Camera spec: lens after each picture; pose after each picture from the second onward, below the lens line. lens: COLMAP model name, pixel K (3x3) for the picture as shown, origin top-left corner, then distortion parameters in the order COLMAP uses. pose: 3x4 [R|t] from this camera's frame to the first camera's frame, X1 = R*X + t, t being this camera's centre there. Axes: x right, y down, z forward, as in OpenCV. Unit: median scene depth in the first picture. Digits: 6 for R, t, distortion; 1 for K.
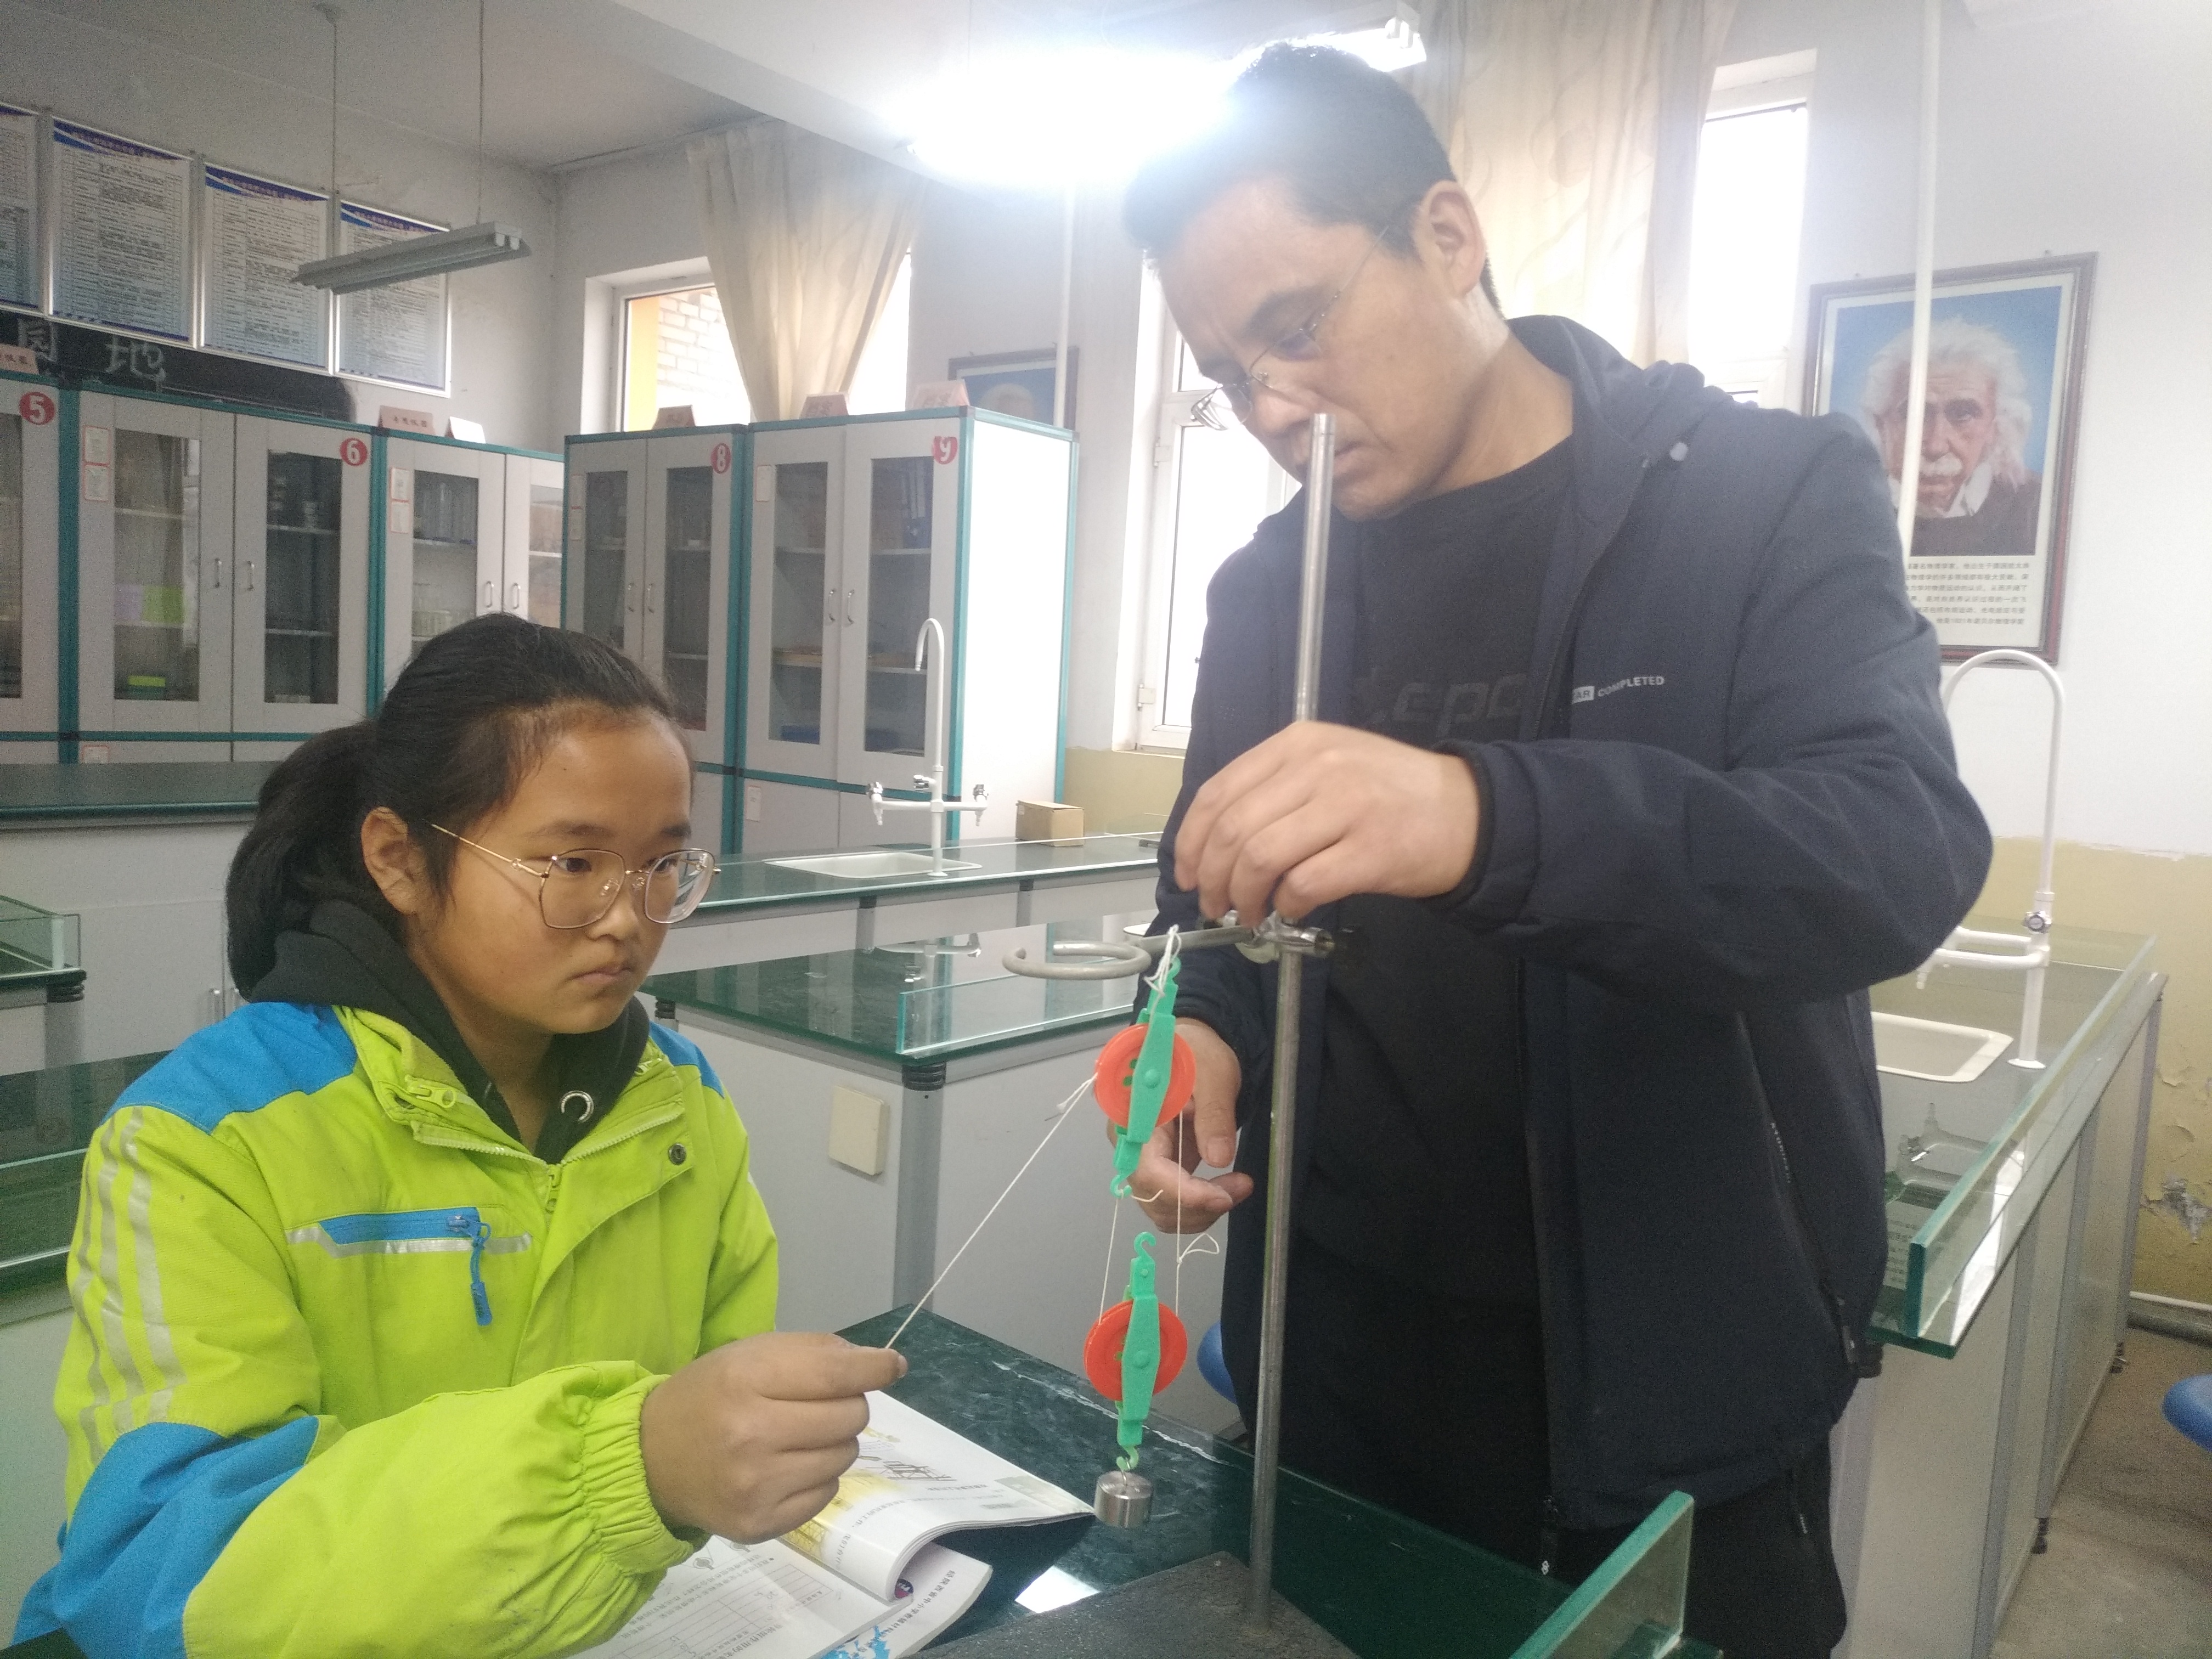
lens RADIAL K [[1570.2, 0, 1100.8], [0, 1570.2, 839.7], [0, 0, 1]] dist [-0.006330, -0.006446]
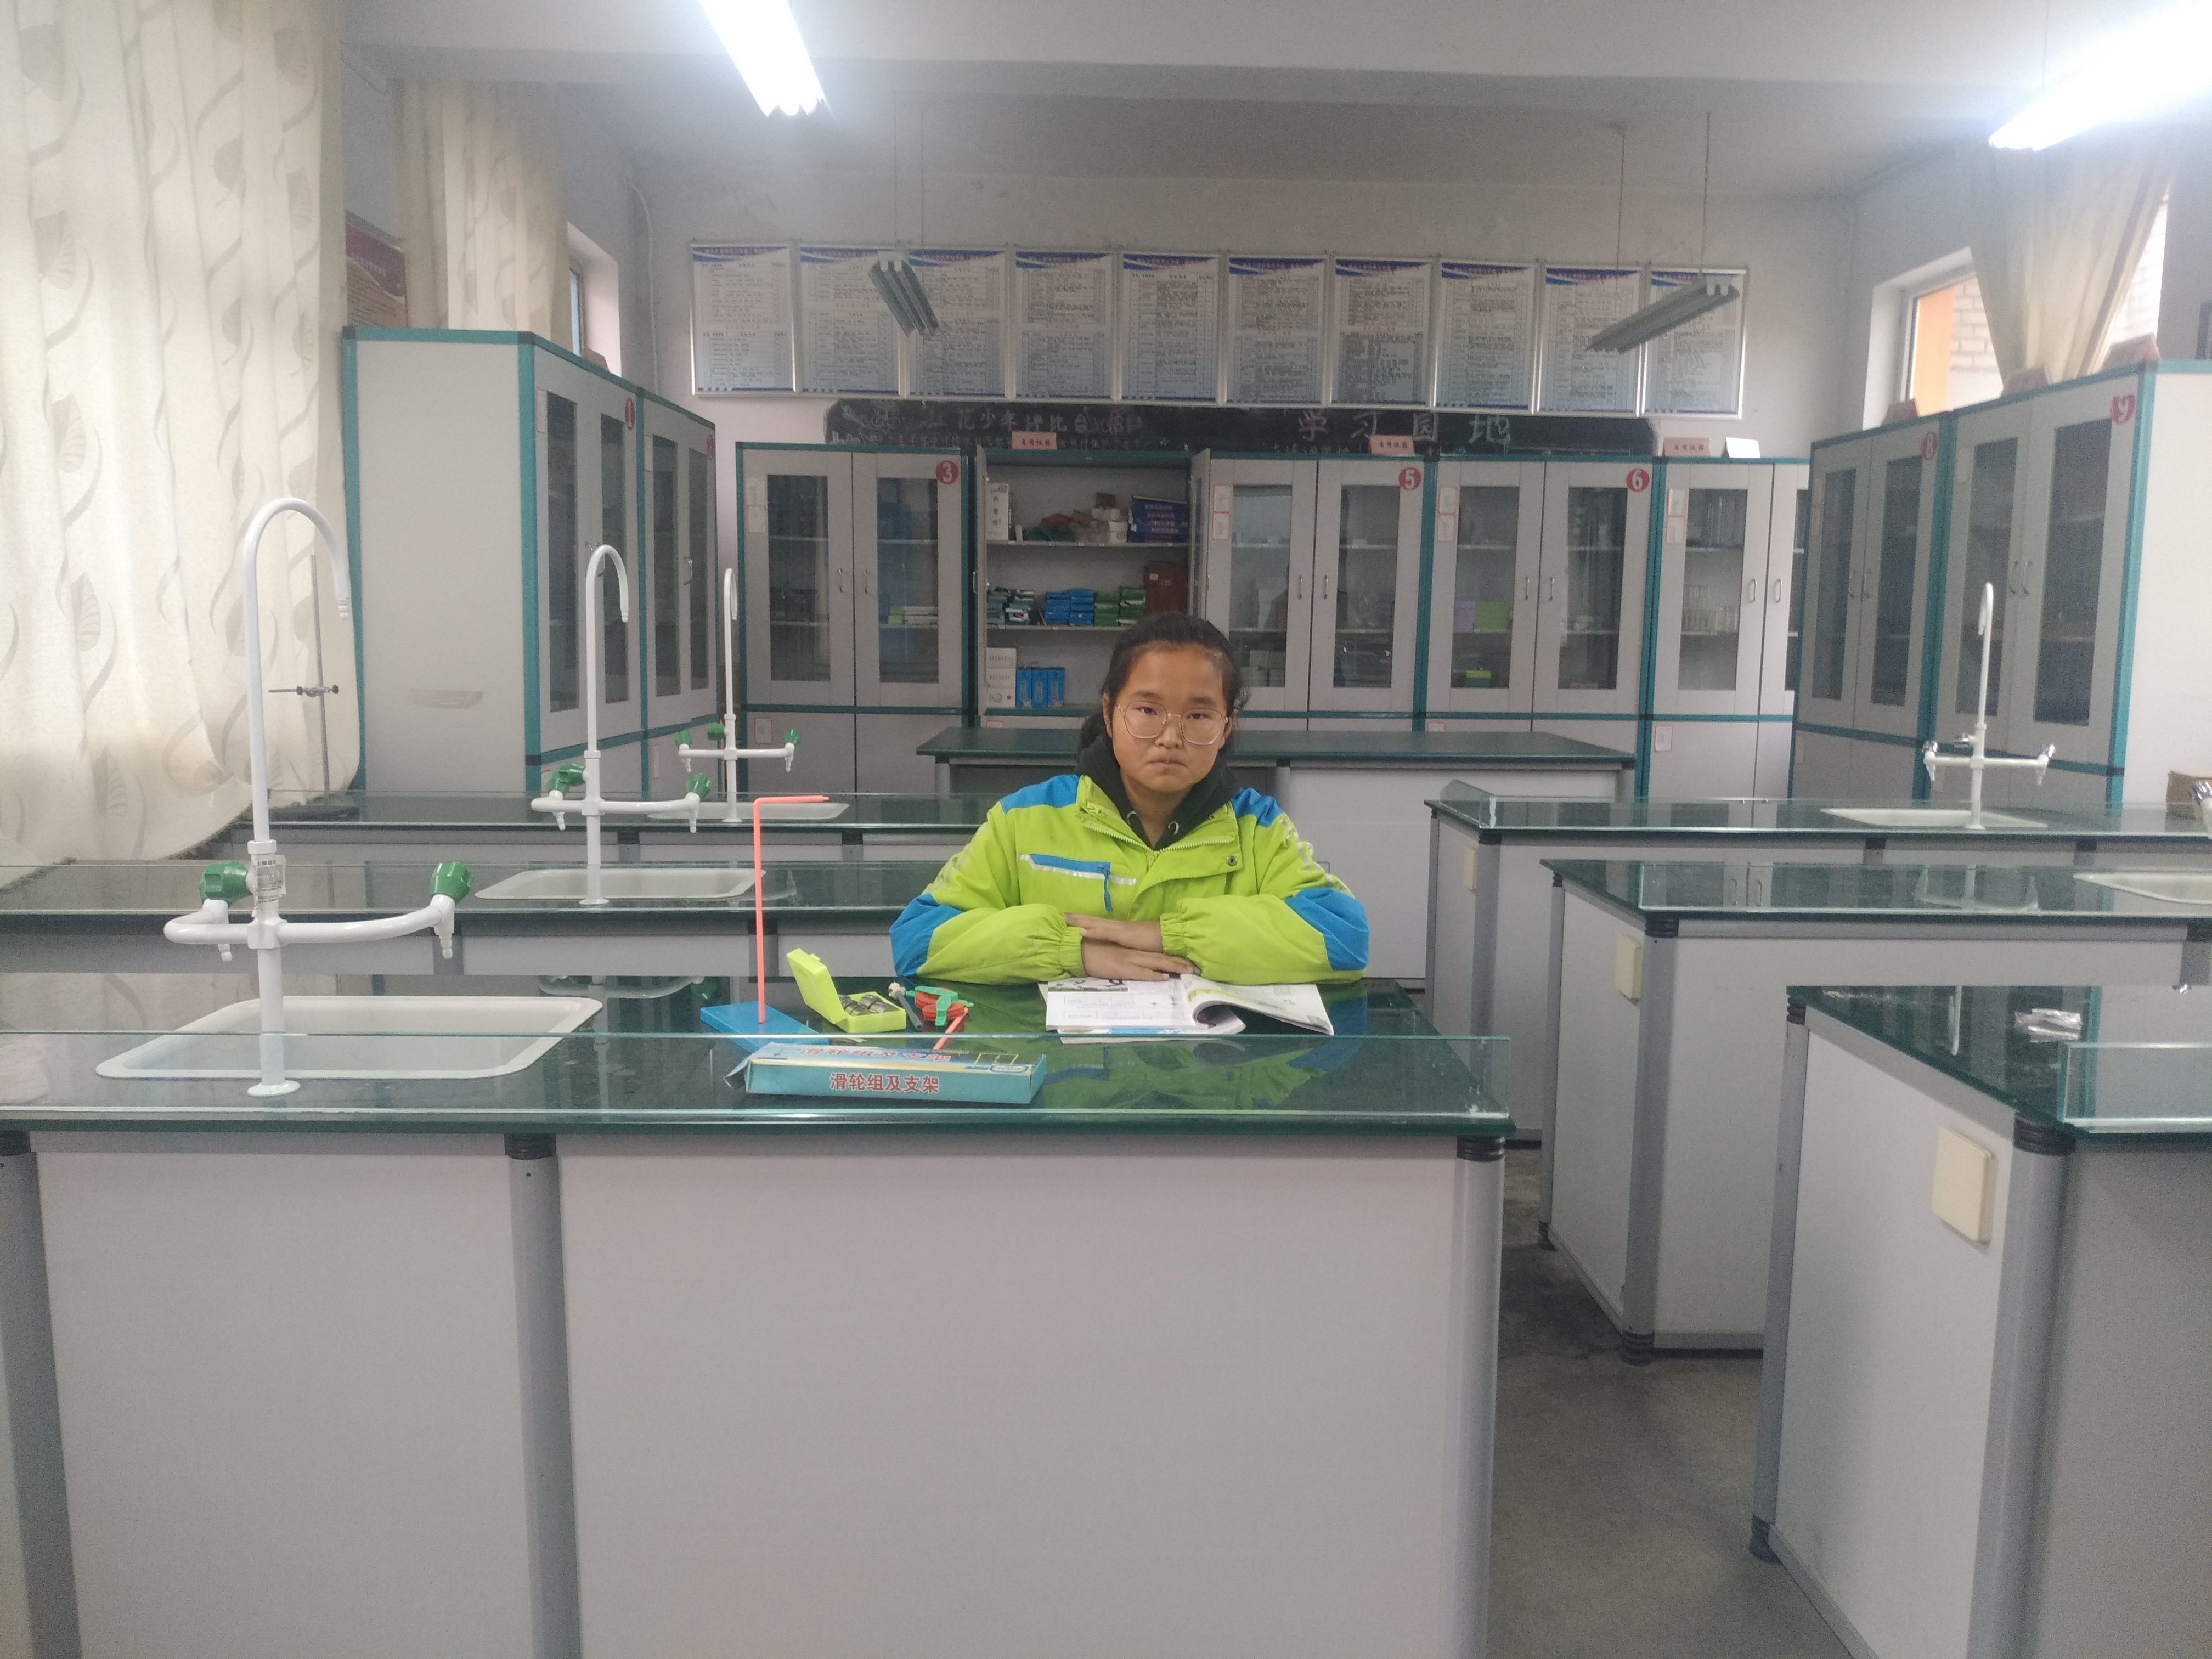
lens RADIAL K [[1570.2, 0, 1114.1], [0, 1570.2, 824.9], [0, 0, 1]] dist [-0.006330, -0.006446]
pose [[0.635623, 0.044612, -0.770710, 0.229117], [-0.054878, 0.998414, 0.012533, 0.026683], [0.770047, 0.034329, 0.637063, -0.076207]]
